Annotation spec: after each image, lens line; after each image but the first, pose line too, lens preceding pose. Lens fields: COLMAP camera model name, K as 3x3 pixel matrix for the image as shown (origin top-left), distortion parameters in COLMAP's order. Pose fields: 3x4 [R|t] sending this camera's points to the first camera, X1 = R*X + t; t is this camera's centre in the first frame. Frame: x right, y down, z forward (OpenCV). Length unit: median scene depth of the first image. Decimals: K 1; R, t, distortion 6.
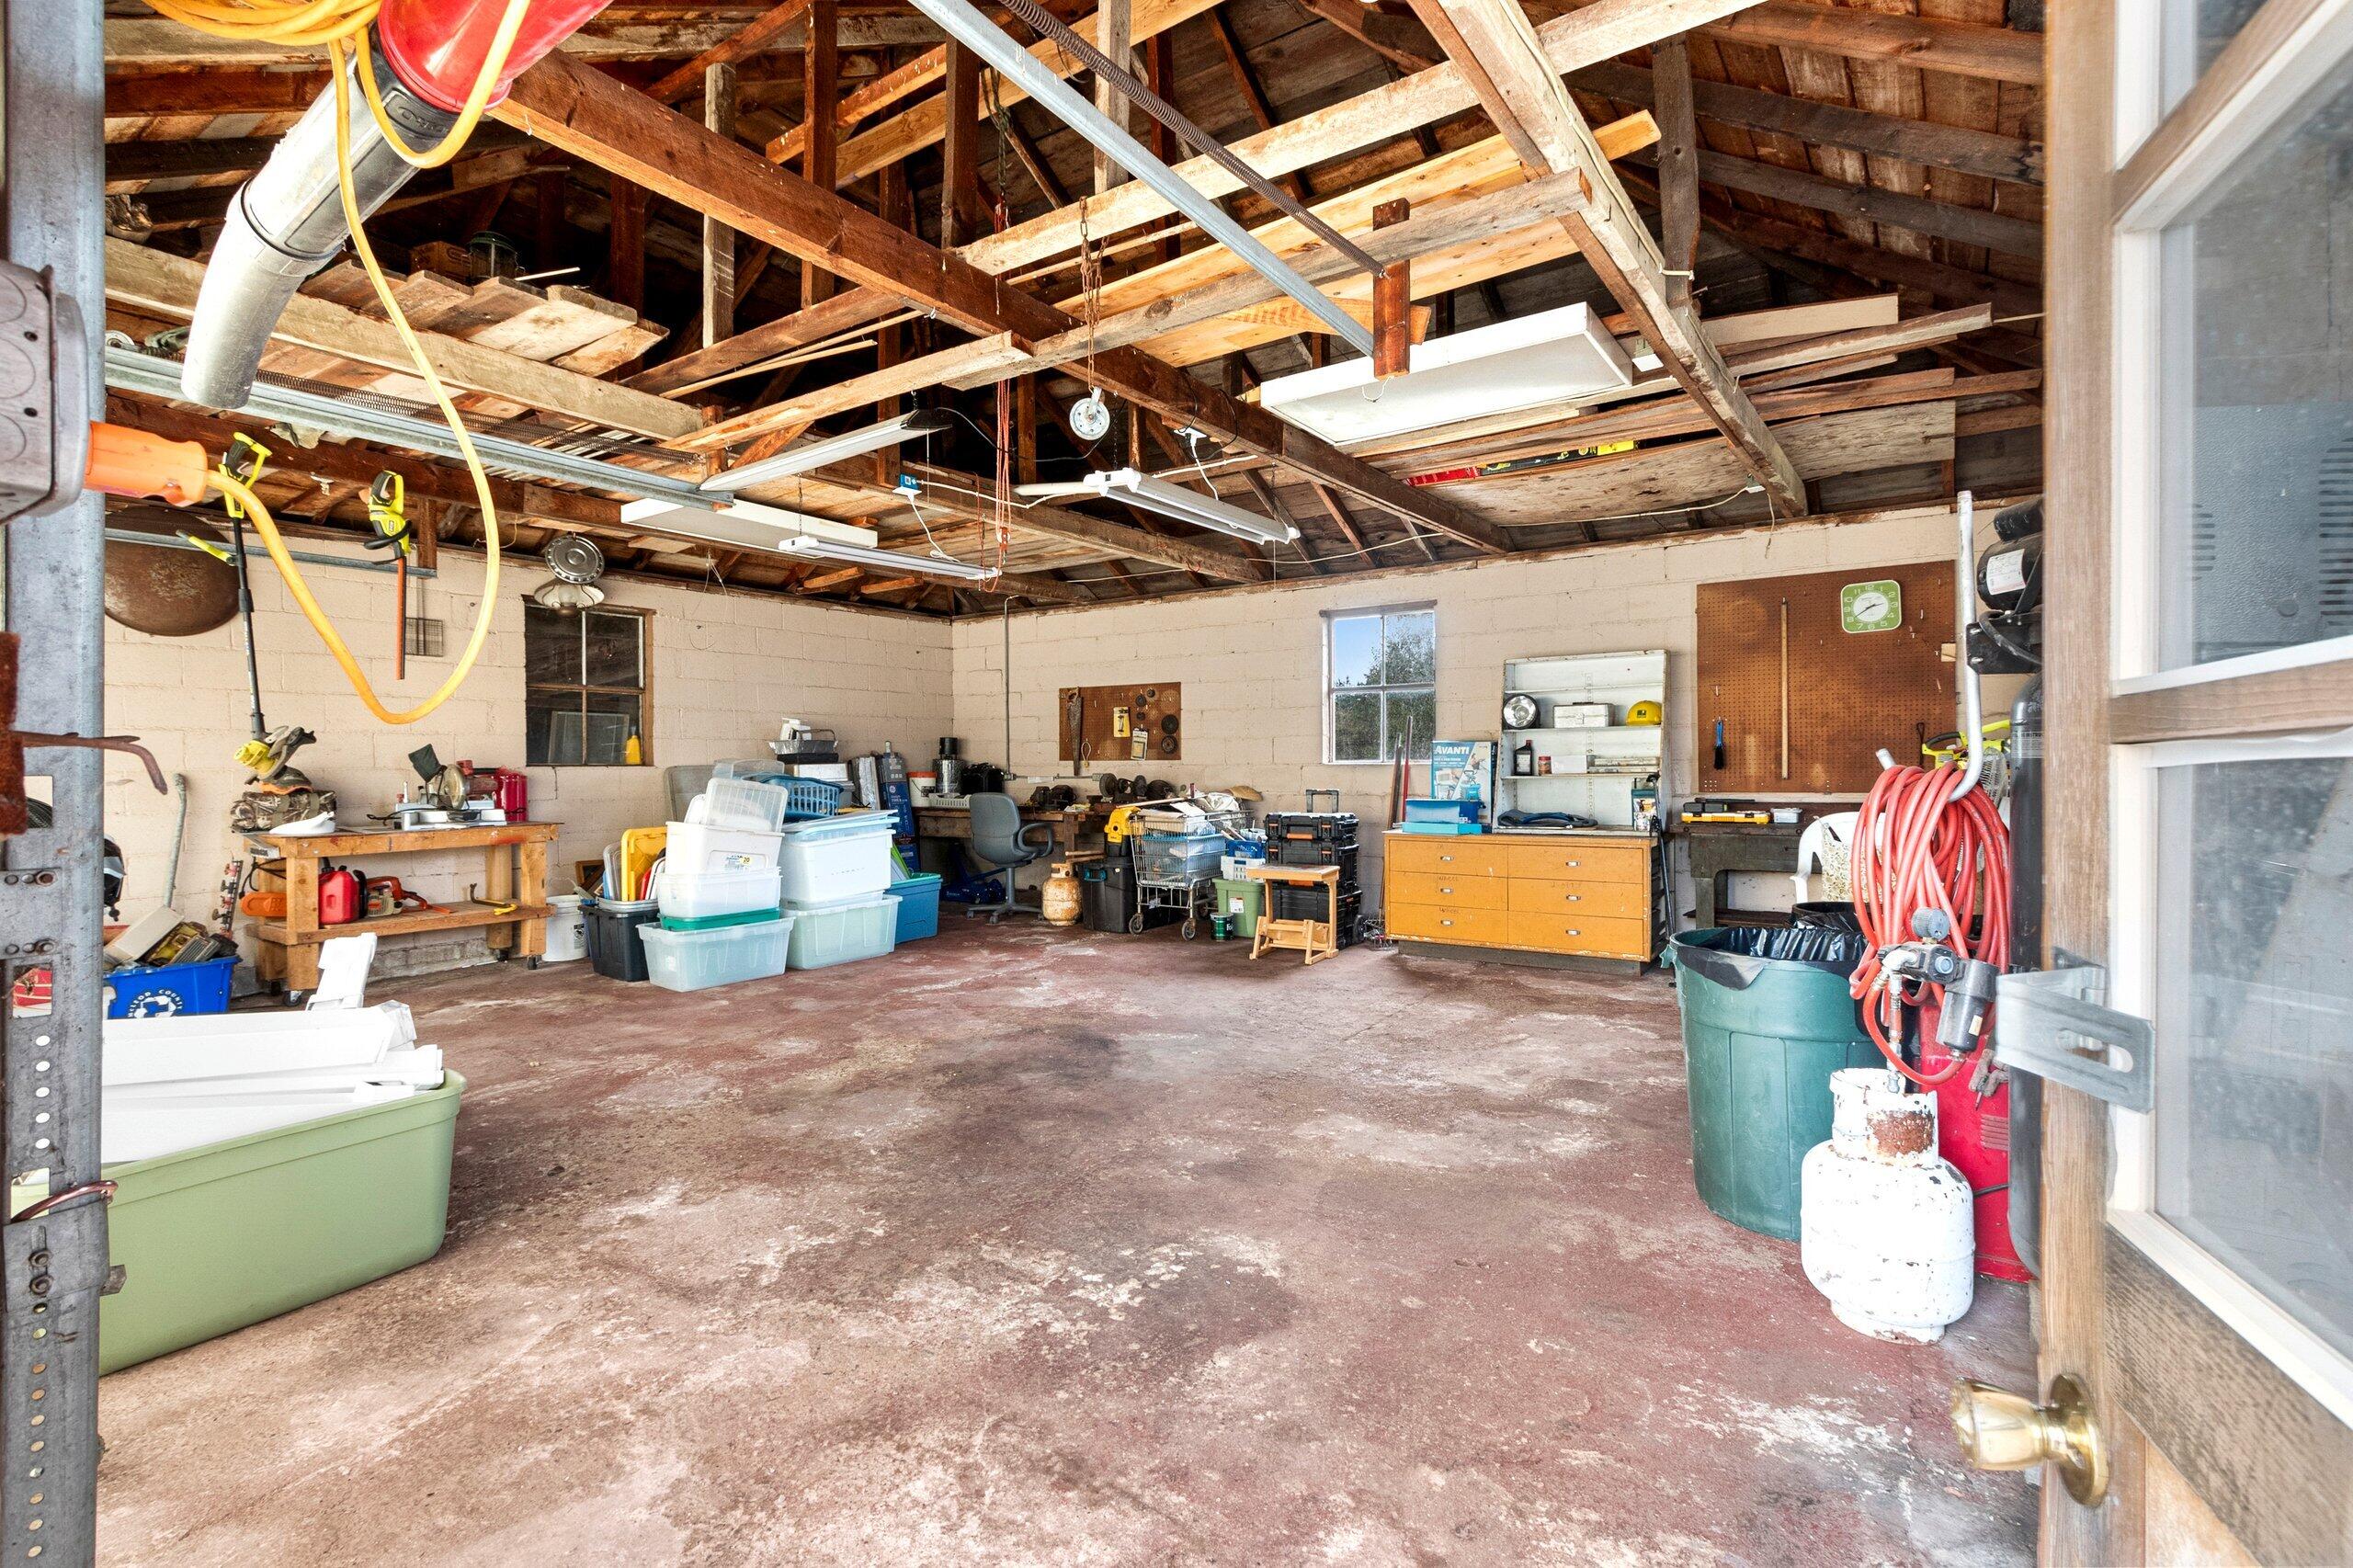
lens RADIAL K [[1080.3, 0, 1171.6], [0, 1080.3, 774.2], [0, 0, 1]] dist [-0.002372, -0.000741]
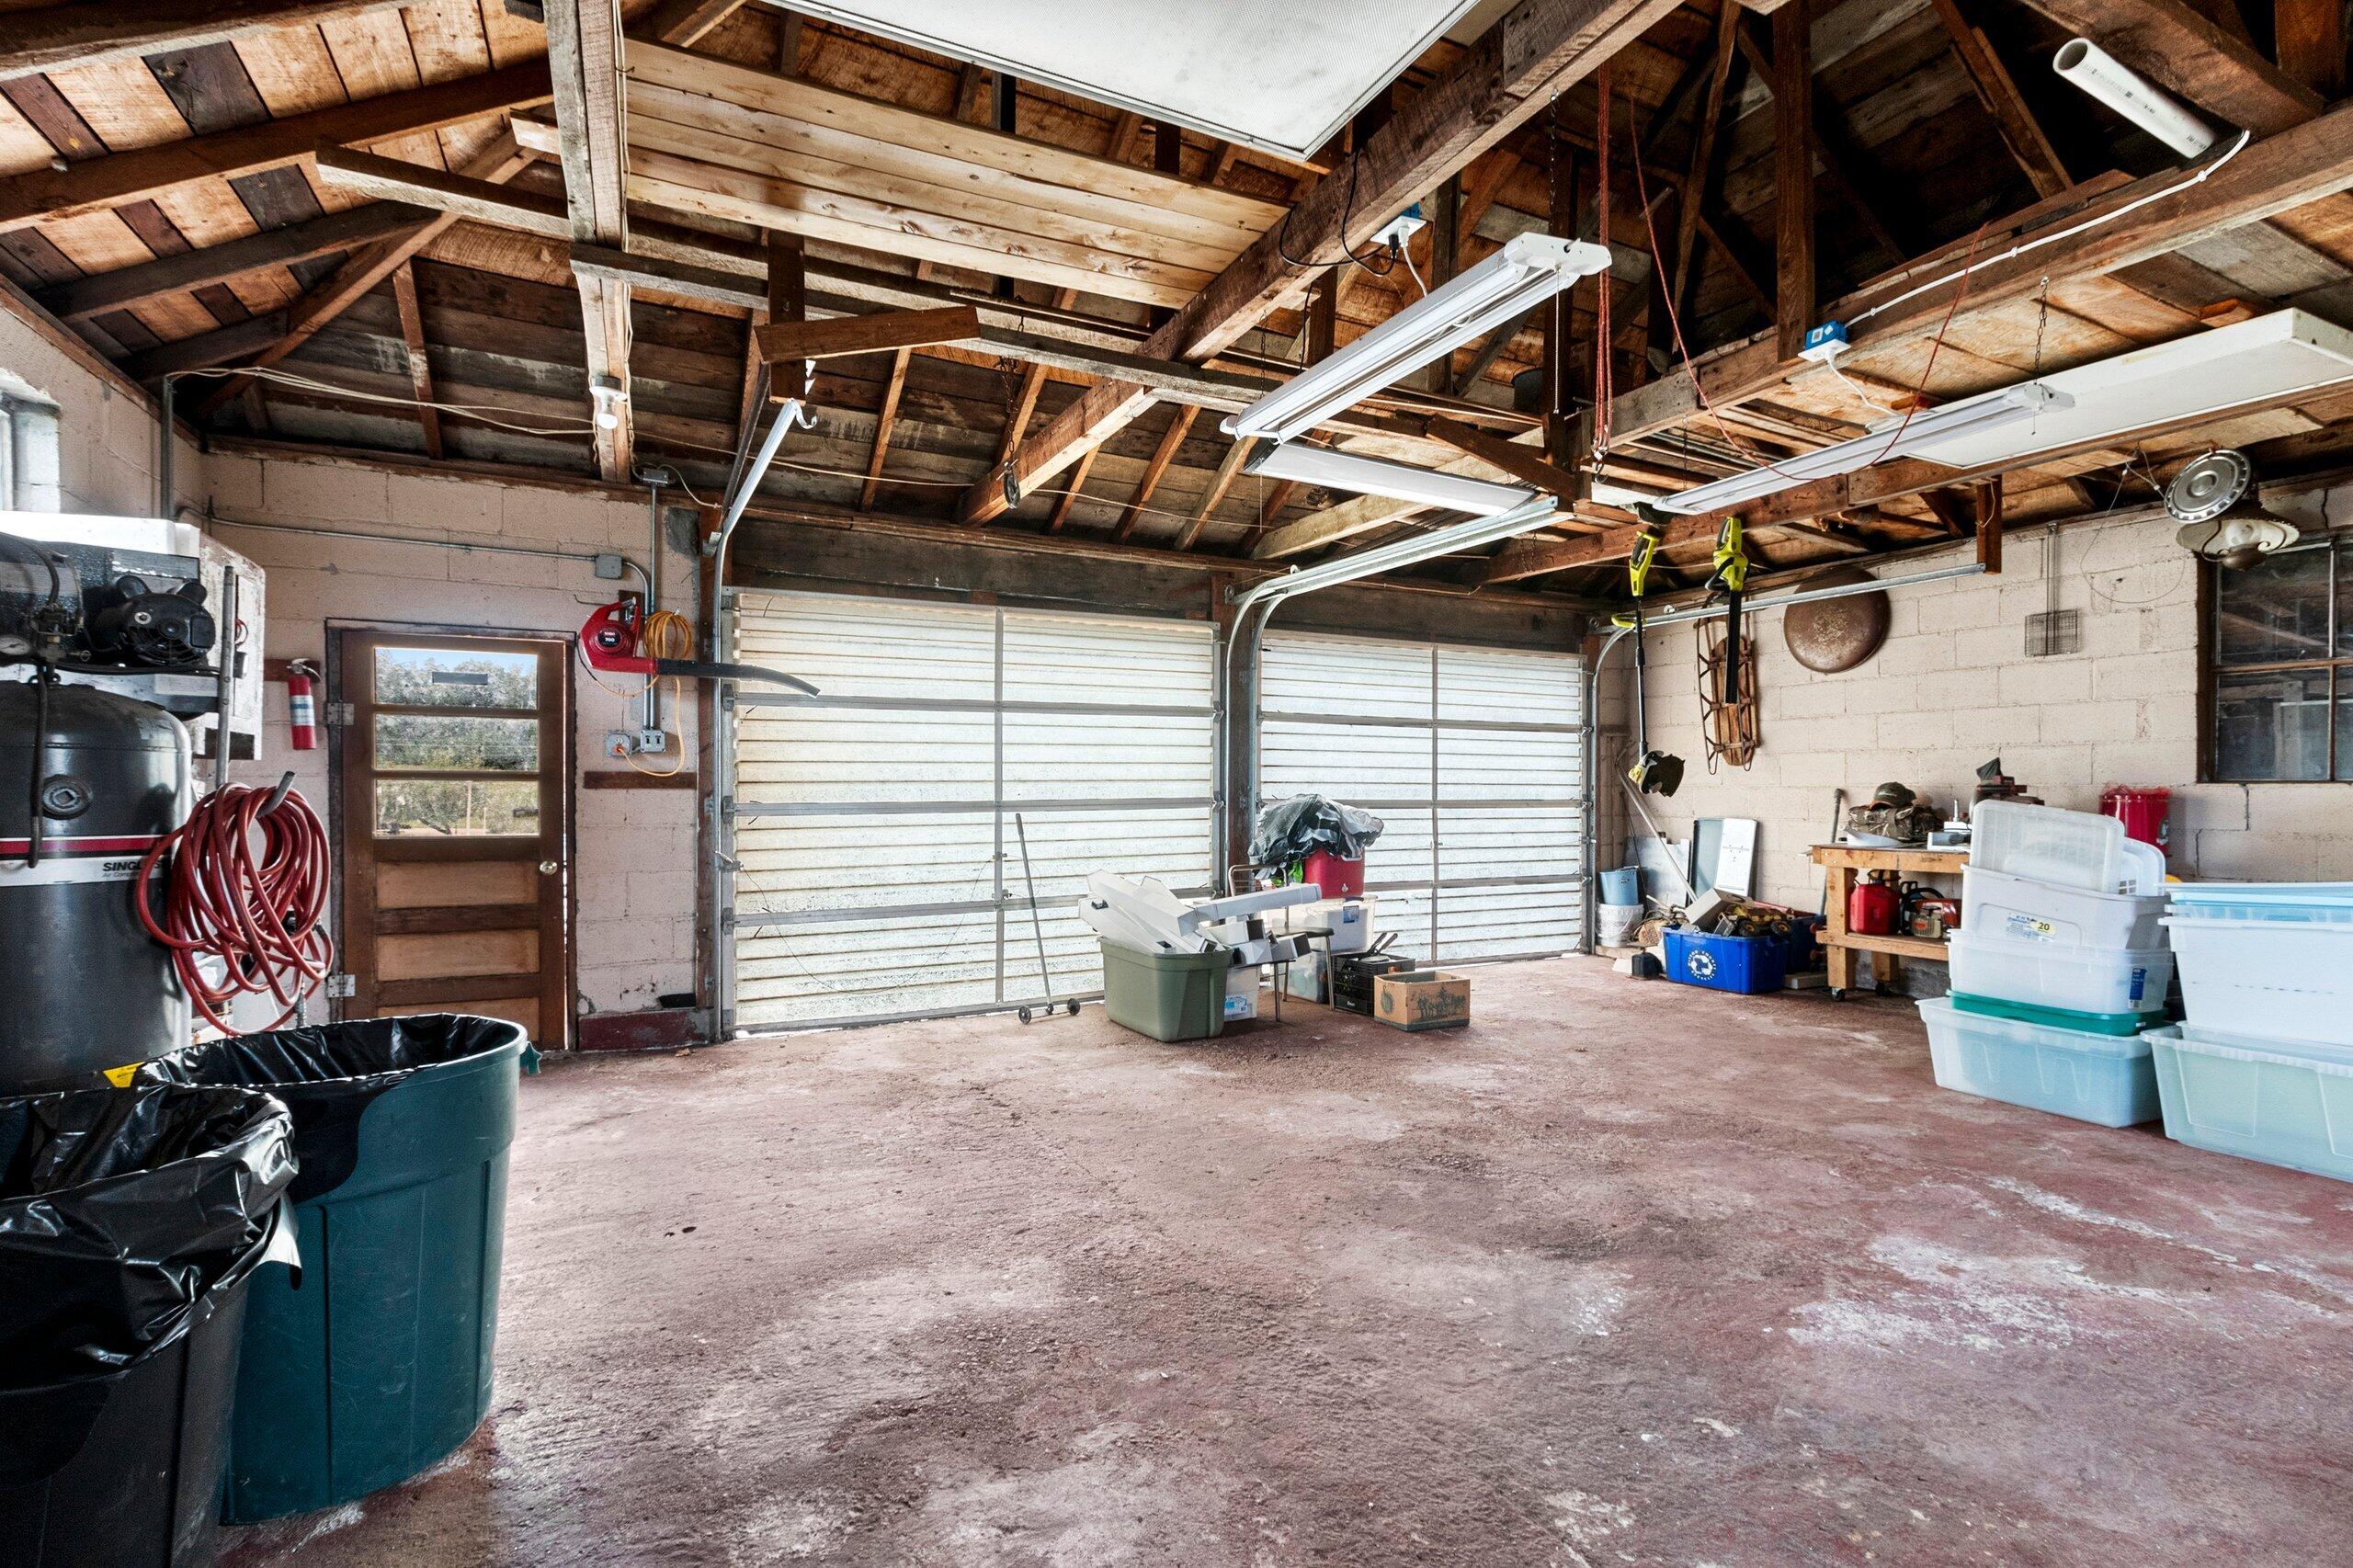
lens RADIAL K [[1080.3, 0, 1174.6], [0, 1080.3, 783.9], [0, 0, 1]] dist [-0.002372, -0.000741]
pose [[-0.472957, 0.006155, -0.881064, 0.648232], [-0.004113, 0.999949, 0.009194, -0.016514], [0.881076, 0.007972, -0.472908, 1.250331]]
